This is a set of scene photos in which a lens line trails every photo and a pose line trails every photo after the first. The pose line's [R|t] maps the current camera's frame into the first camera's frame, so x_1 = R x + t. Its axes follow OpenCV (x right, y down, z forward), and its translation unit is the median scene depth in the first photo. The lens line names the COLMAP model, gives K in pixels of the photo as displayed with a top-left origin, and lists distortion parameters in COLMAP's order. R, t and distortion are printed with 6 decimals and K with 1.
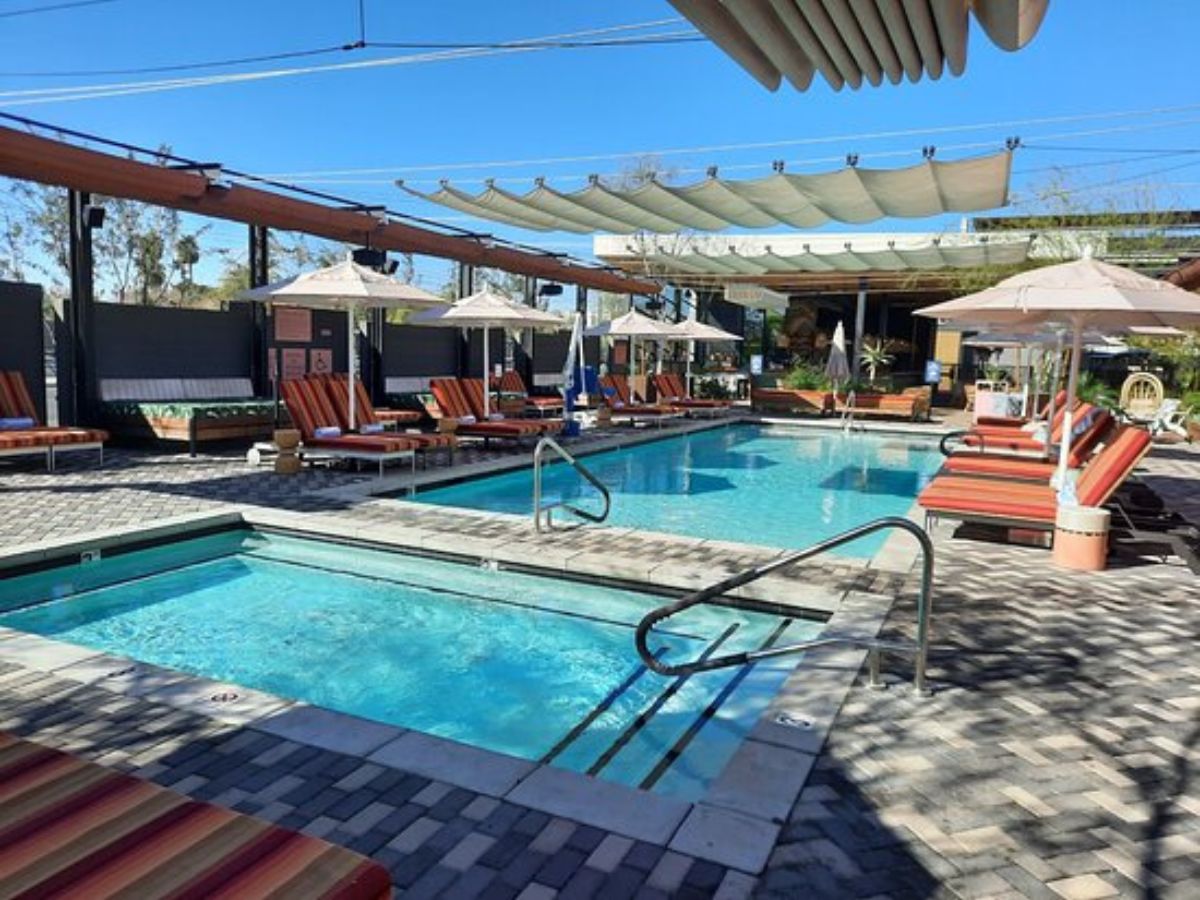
lens RADIAL K [[987.6, 0, 600.0], [0, 987.6, 450.0], [0, 0, 1]] dist [-0.056567, 0.002446]
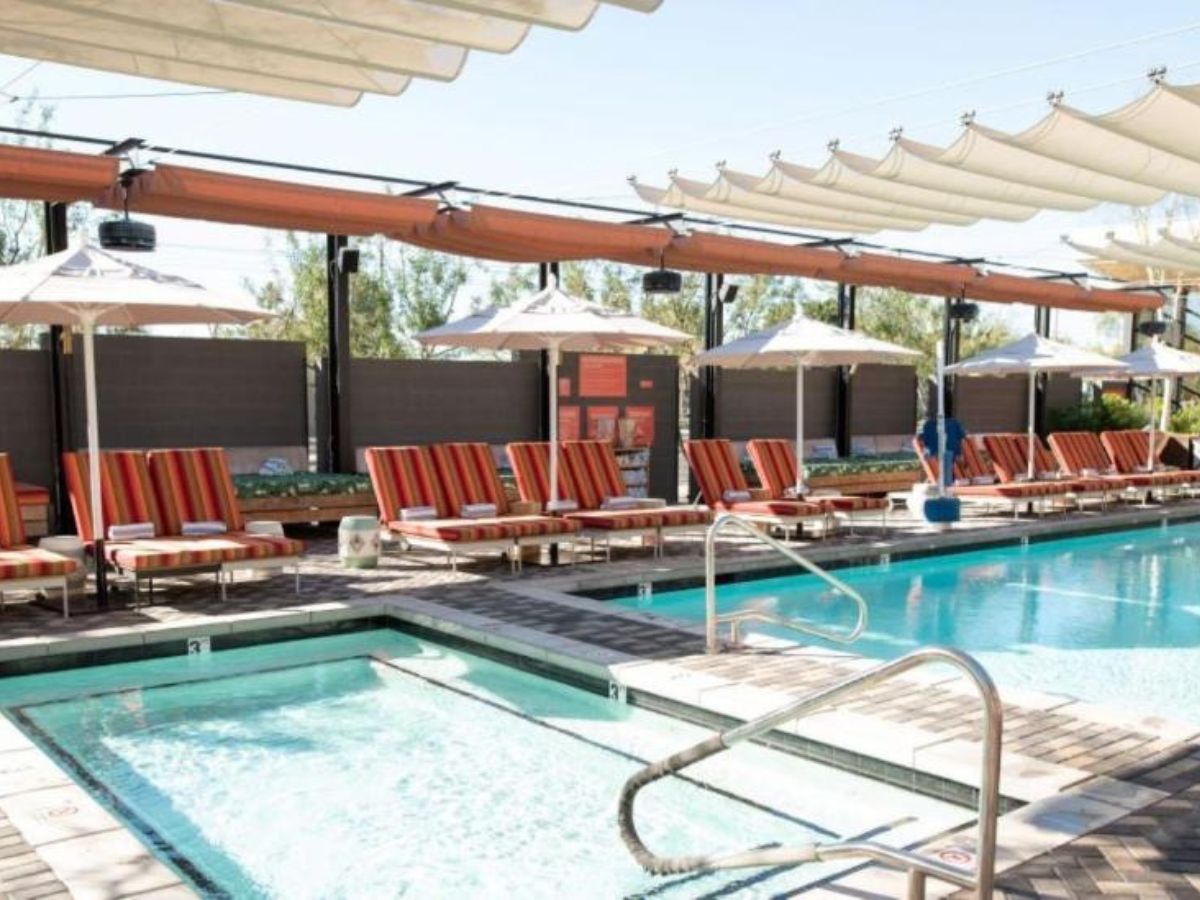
lens RADIAL K [[987.6, 0, 600.0], [0, 987.6, 450.0], [0, 0, 1]] dist [-0.056567, 0.002446]
pose [[0.833782, -0.004954, -0.552071, 0.143060], [-0.026907, 0.998407, -0.049597, -0.027808], [0.551437, 0.056208, 0.832321, 0.347833]]
